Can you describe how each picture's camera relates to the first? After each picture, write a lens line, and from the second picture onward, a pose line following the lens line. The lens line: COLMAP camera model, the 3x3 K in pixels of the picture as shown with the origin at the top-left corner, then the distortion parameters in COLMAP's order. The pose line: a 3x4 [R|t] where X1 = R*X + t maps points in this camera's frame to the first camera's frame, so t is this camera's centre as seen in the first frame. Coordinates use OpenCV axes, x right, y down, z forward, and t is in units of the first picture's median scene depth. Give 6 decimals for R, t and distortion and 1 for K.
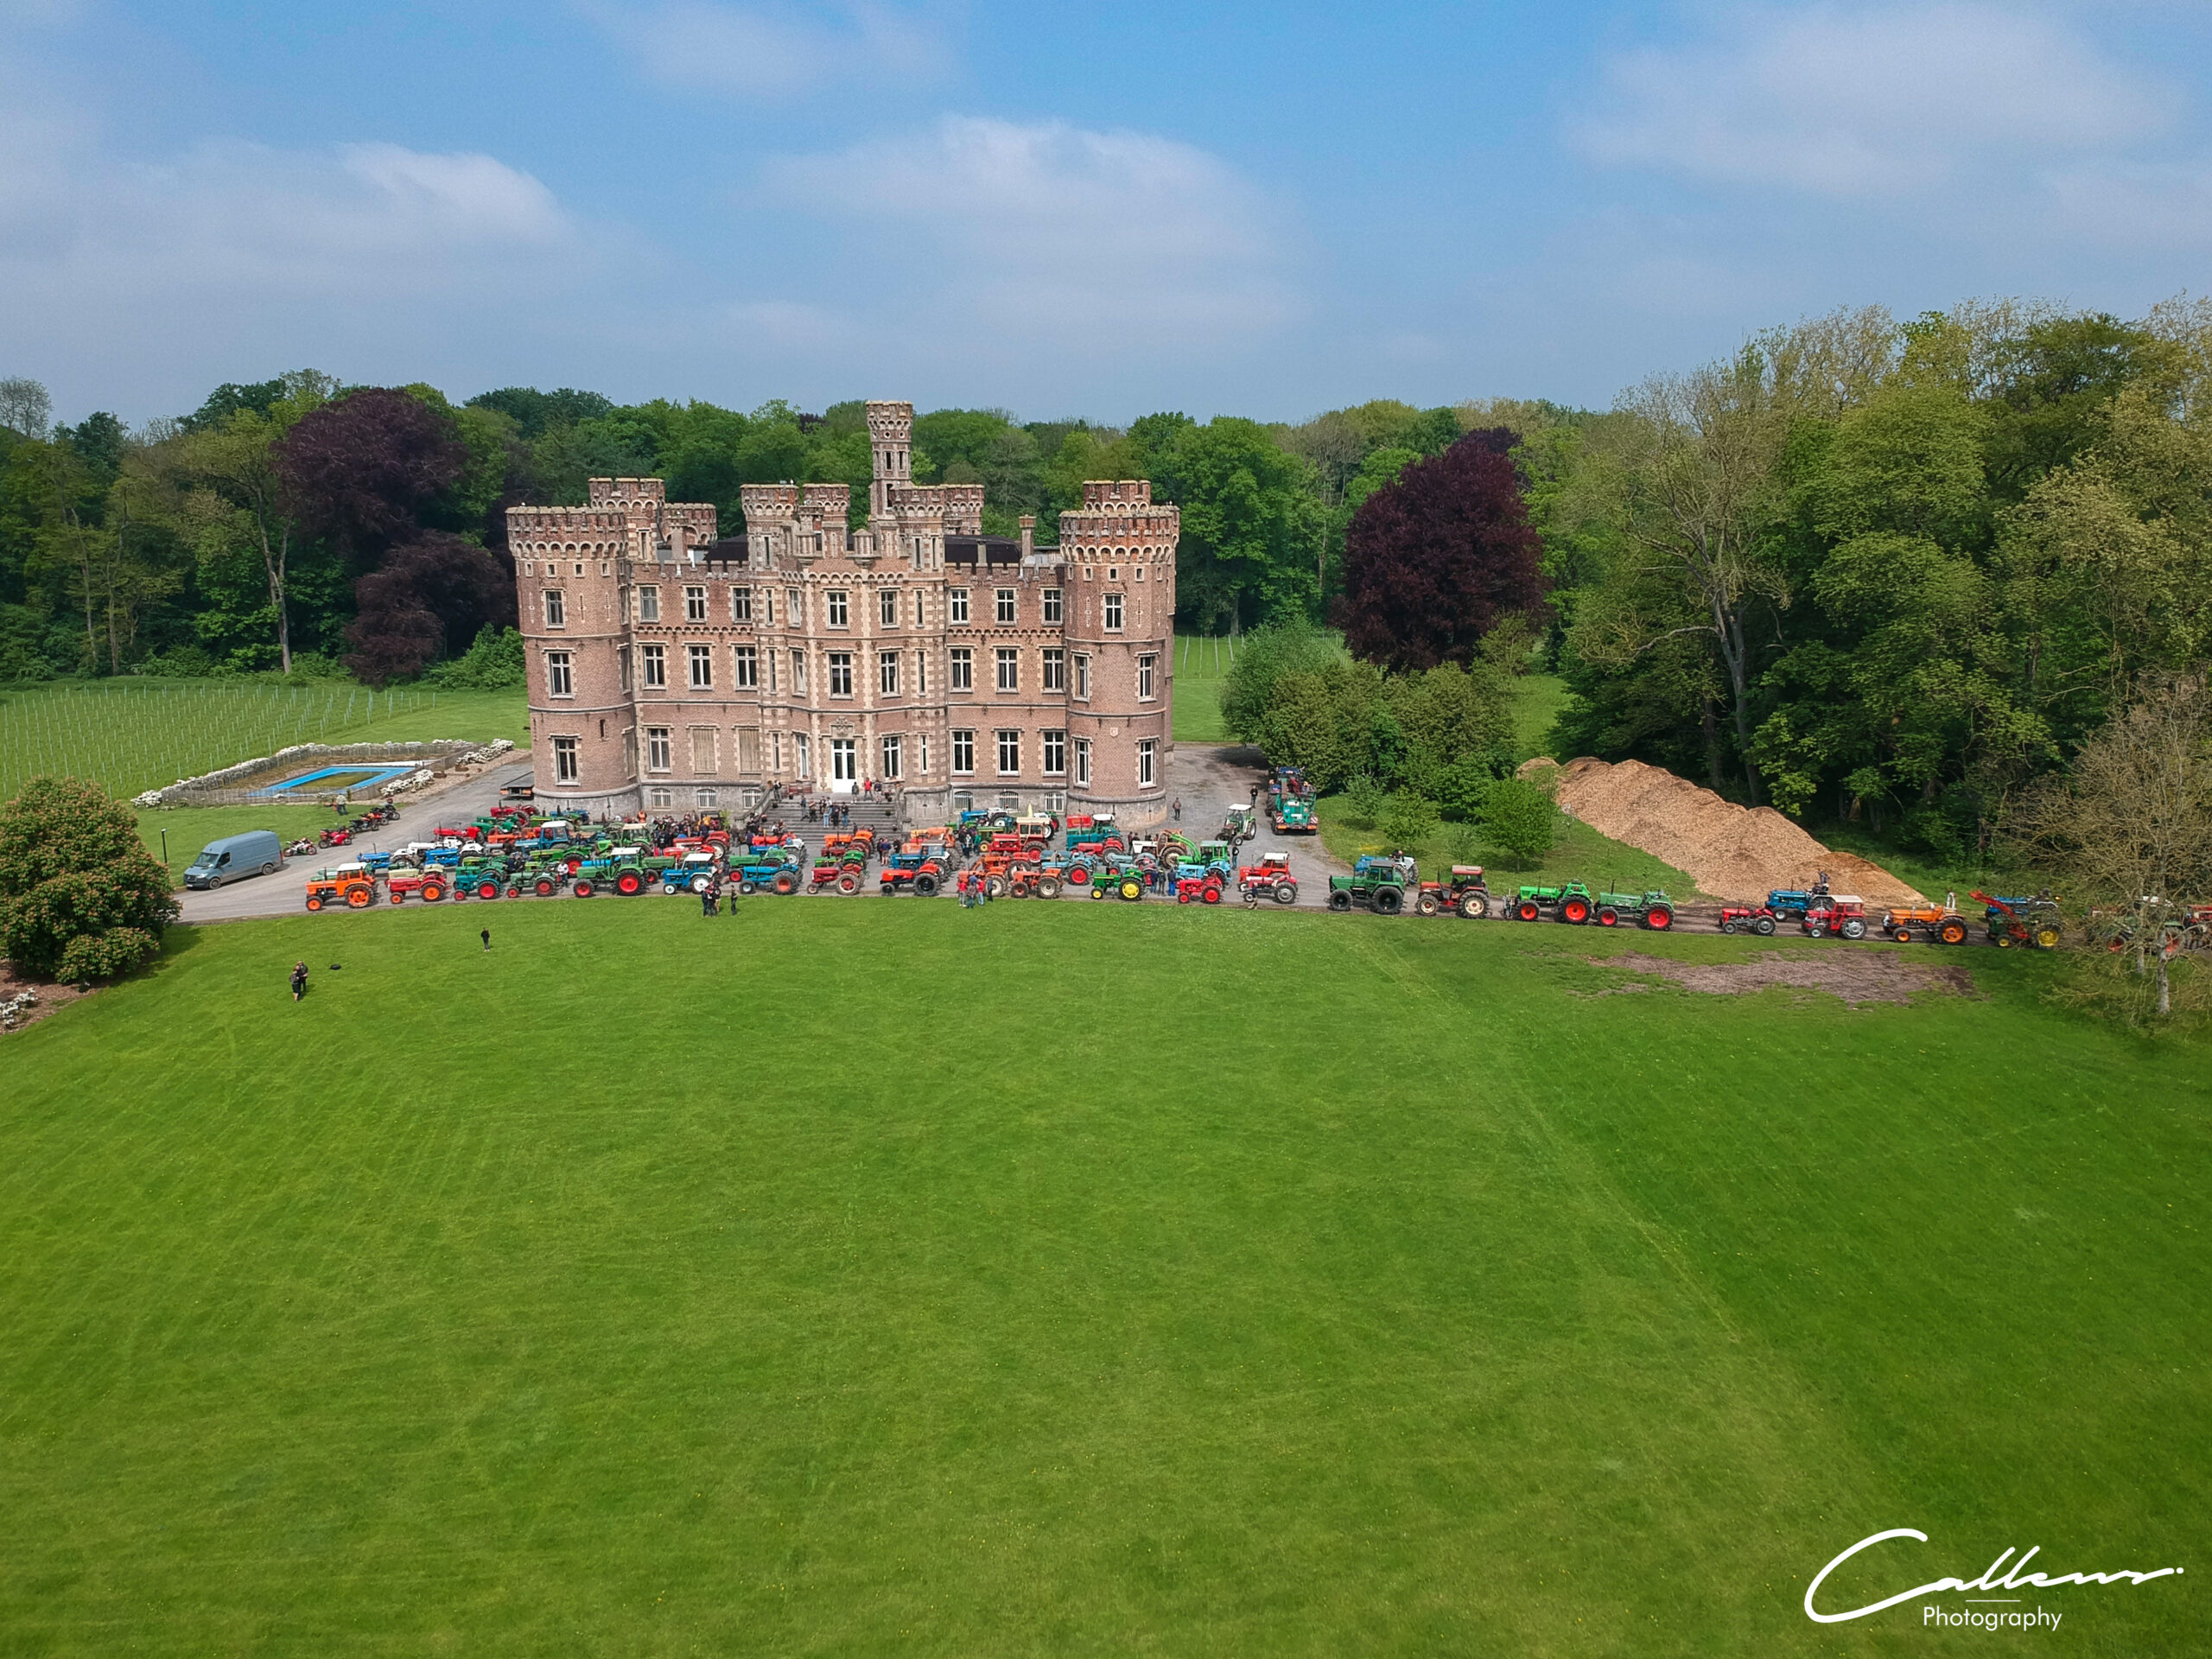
lens RADIAL K [[1662.5, 0, 1126.3], [0, 1662.5, 812.0], [0, 0, 1]] dist [0.198276, -0.537925]
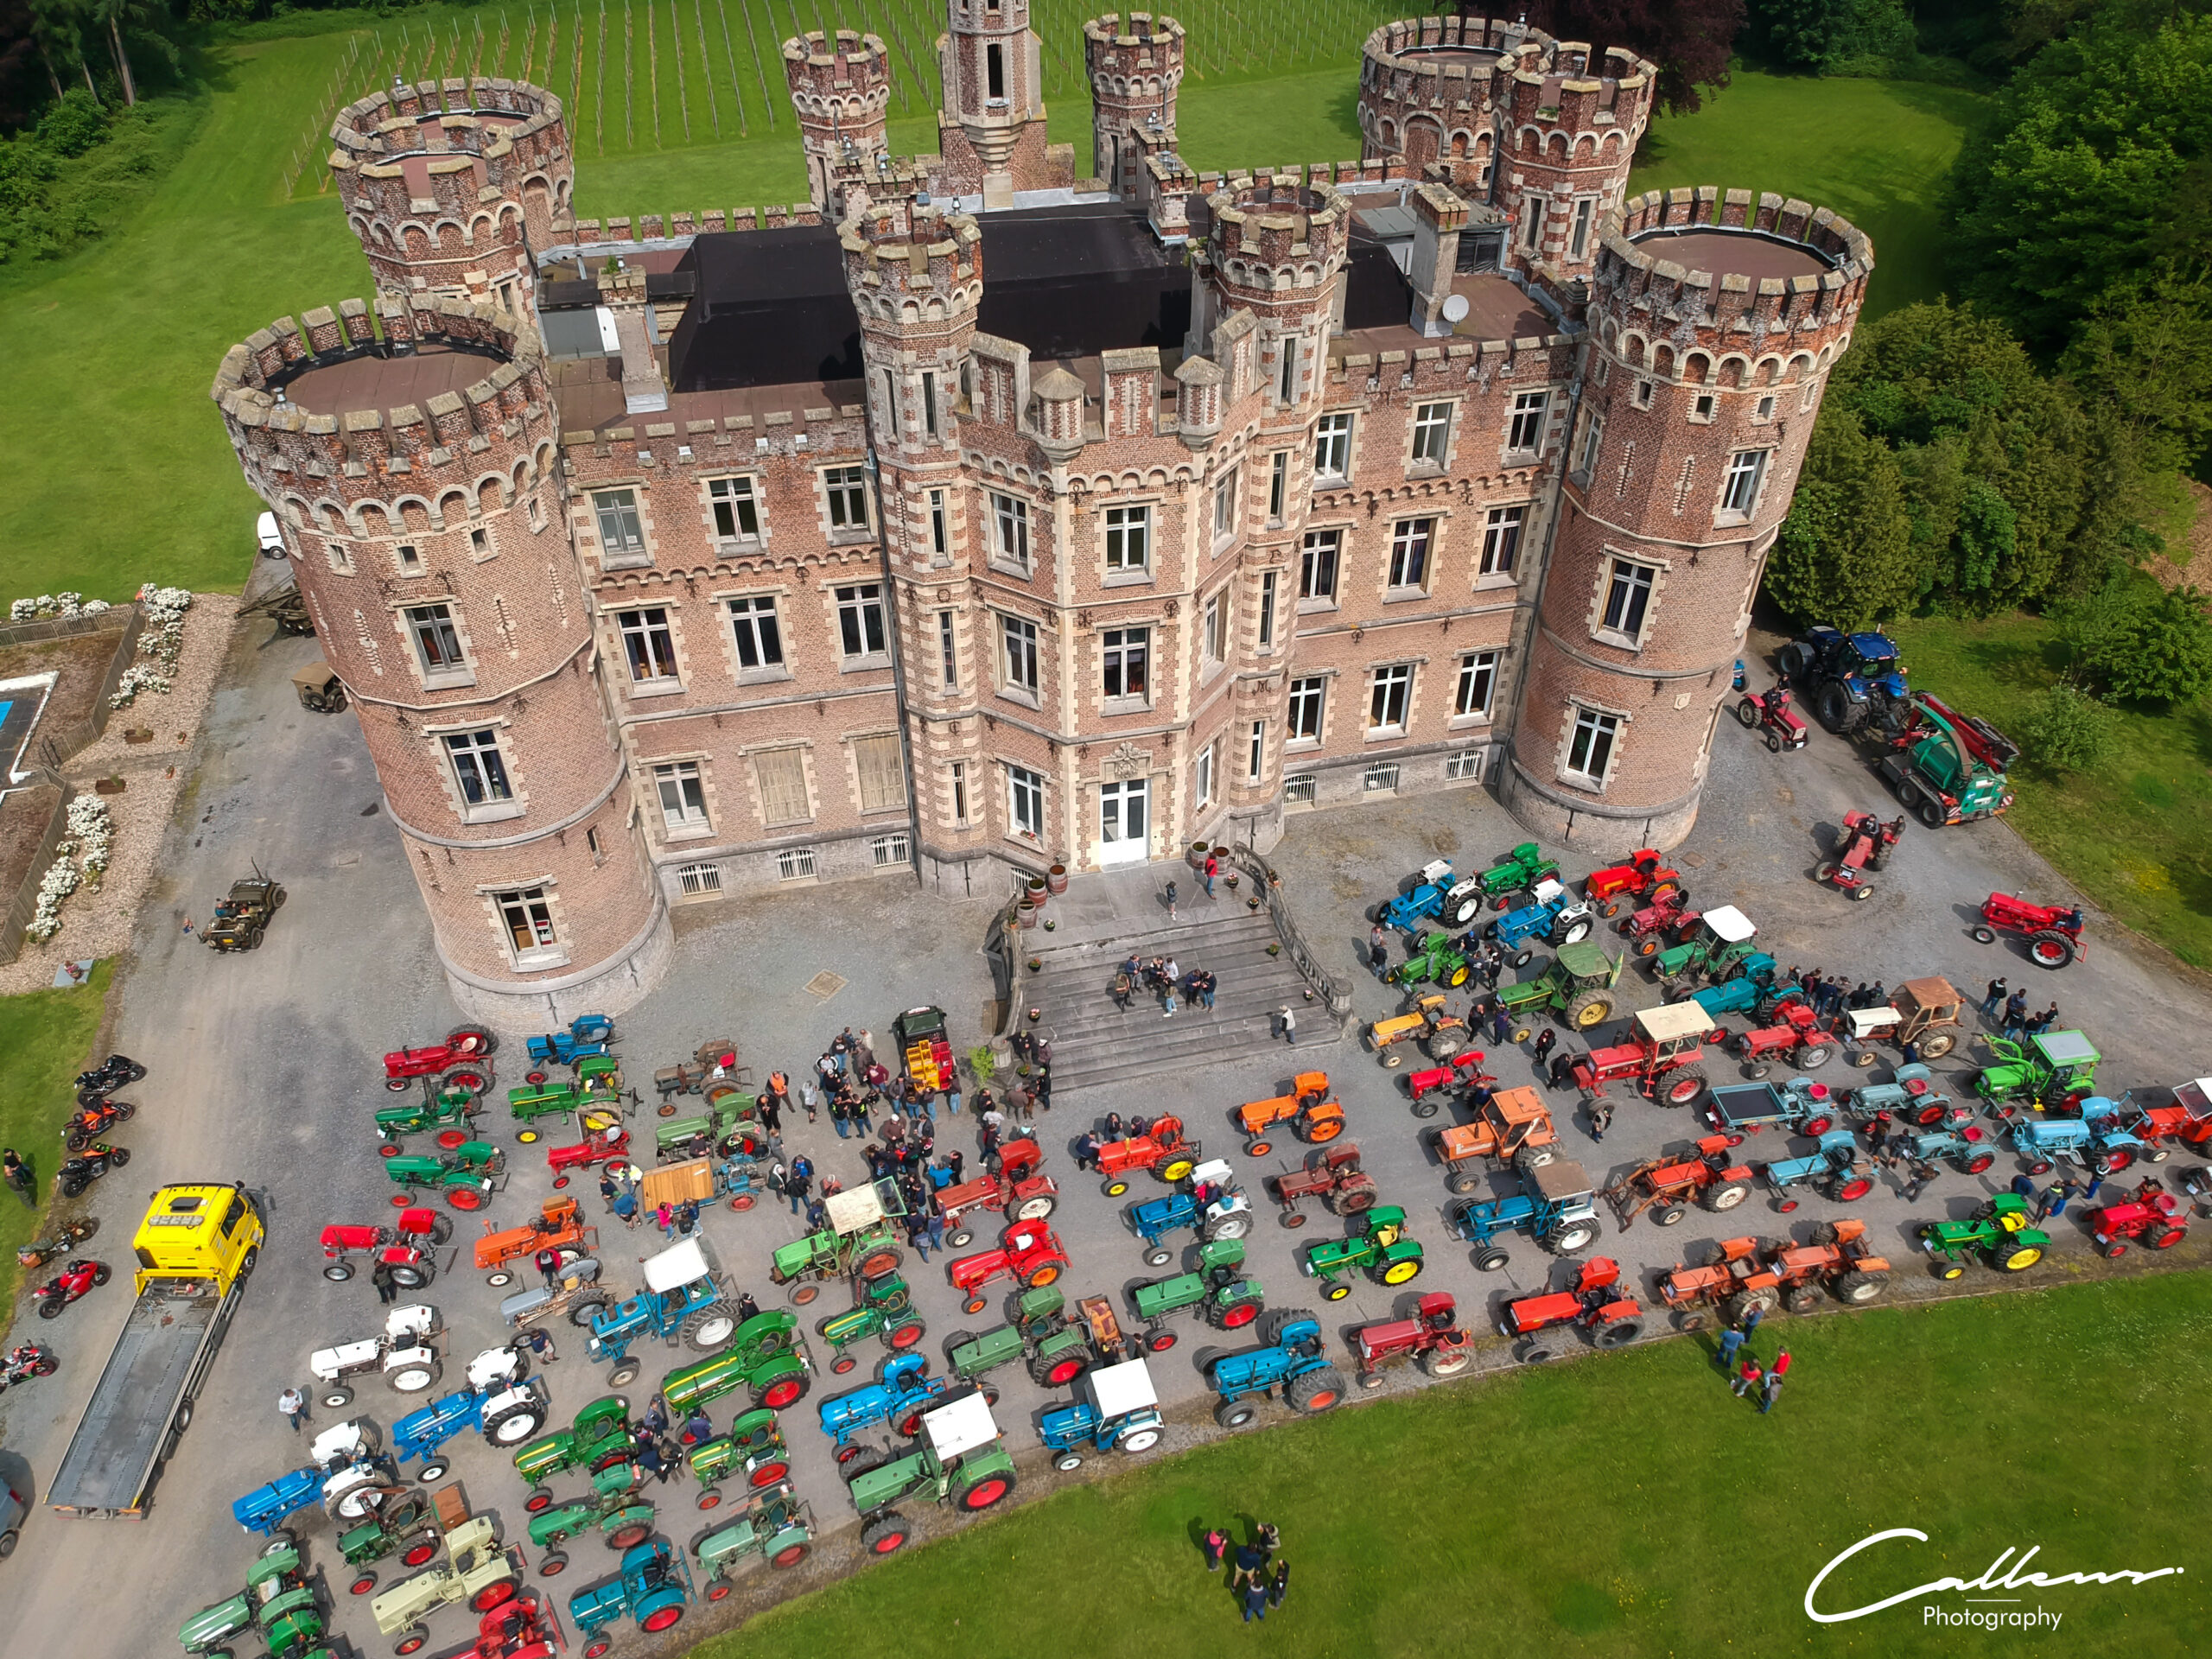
lens RADIAL K [[1607.4, 0, 1122.4], [0, 1607.4, 815.7], [0, 0, 1]] dist [0.109527, -0.190383]
pose [[0.958348, -0.179224, 0.222369, -0.270241], [0.051091, 0.873617, 0.483925, -0.251786], [-0.280996, -0.452407, 0.846386, 0.604270]]
